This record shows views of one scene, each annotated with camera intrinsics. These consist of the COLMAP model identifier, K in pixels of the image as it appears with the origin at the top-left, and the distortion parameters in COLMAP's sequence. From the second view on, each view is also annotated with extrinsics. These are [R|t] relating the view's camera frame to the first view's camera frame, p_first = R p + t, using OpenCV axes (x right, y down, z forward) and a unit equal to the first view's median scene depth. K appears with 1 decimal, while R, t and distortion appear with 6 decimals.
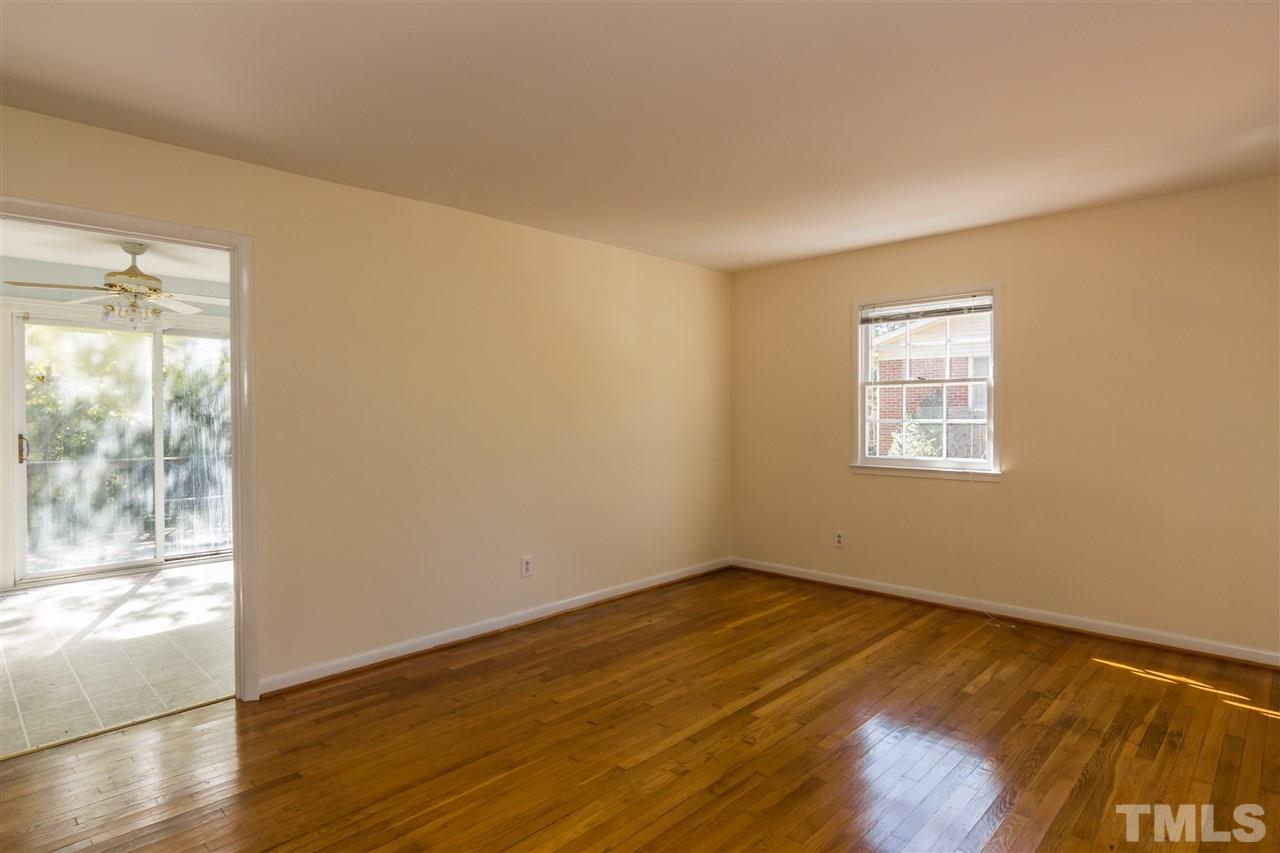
lens RADIAL K [[673.5, 0, 636.0], [0, 673.5, 420.5], [0, 0, 1]] dist [0.006787, 0.001748]
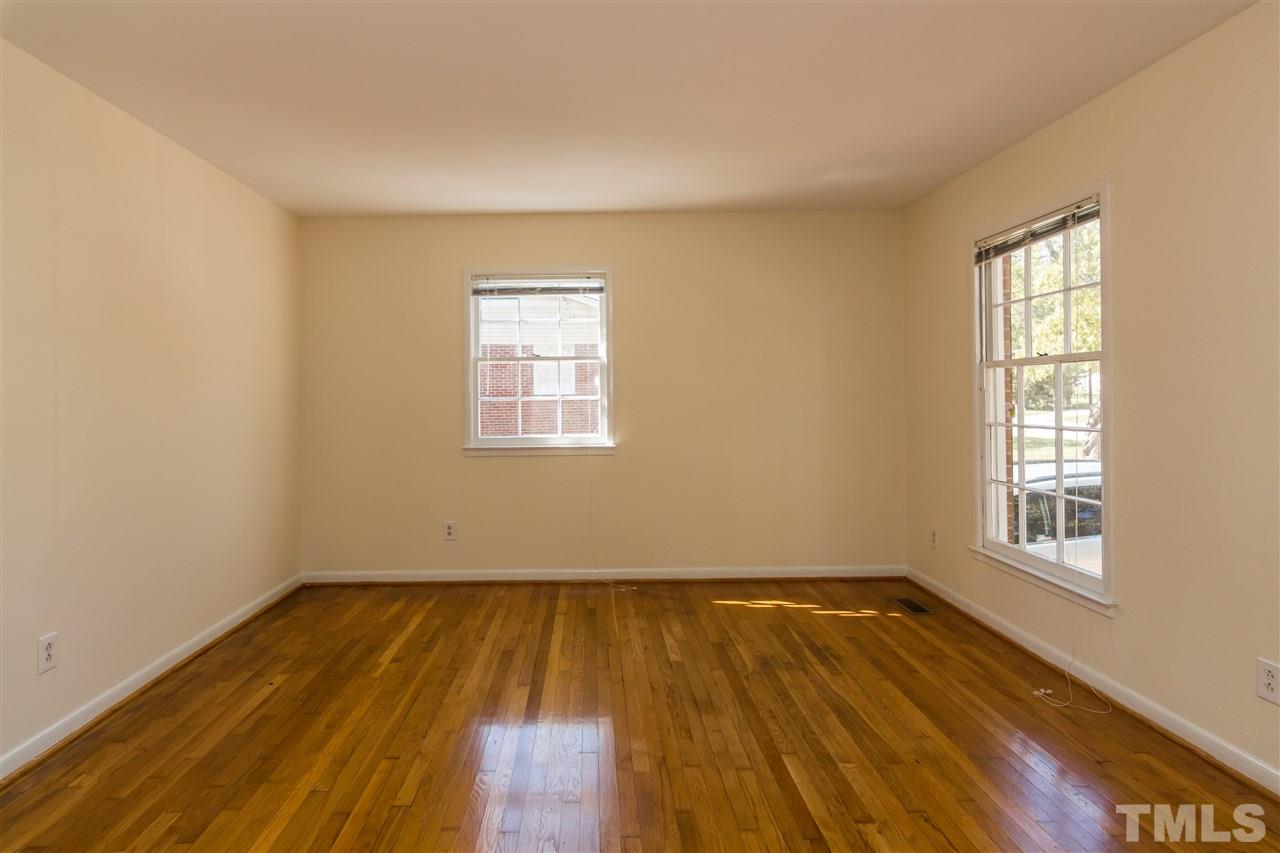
lens RADIAL K [[673.5, 0, 586.7], [0, 673.5, 396.1], [0, 0, 1]] dist [0.006787, 0.001748]
pose [[0.728424, -0.002831, 0.685120, -0.222537], [0.014271, 0.999837, -0.011041, 0.010431], [-0.684978, 0.017820, 0.728346, 0.257391]]
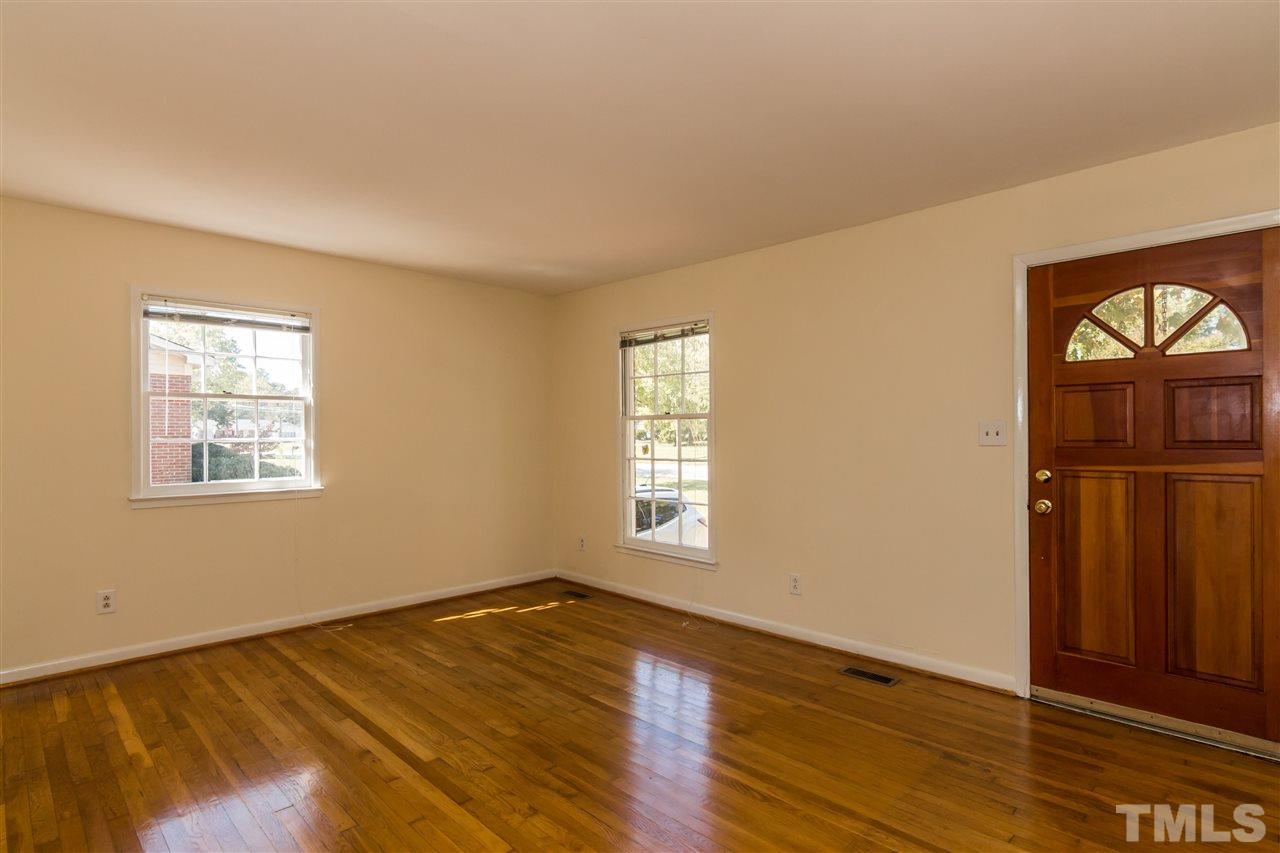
lens RADIAL K [[673.5, 0, 621.2], [0, 673.5, 437.3], [0, 0, 1]] dist [0.006787, 0.001748]
pose [[0.034940, 0.001443, 0.999388, -0.508353], [0.012925, 0.999915, -0.001895, 0.006094], [-0.999306, 0.012983, 0.034918, 0.496895]]
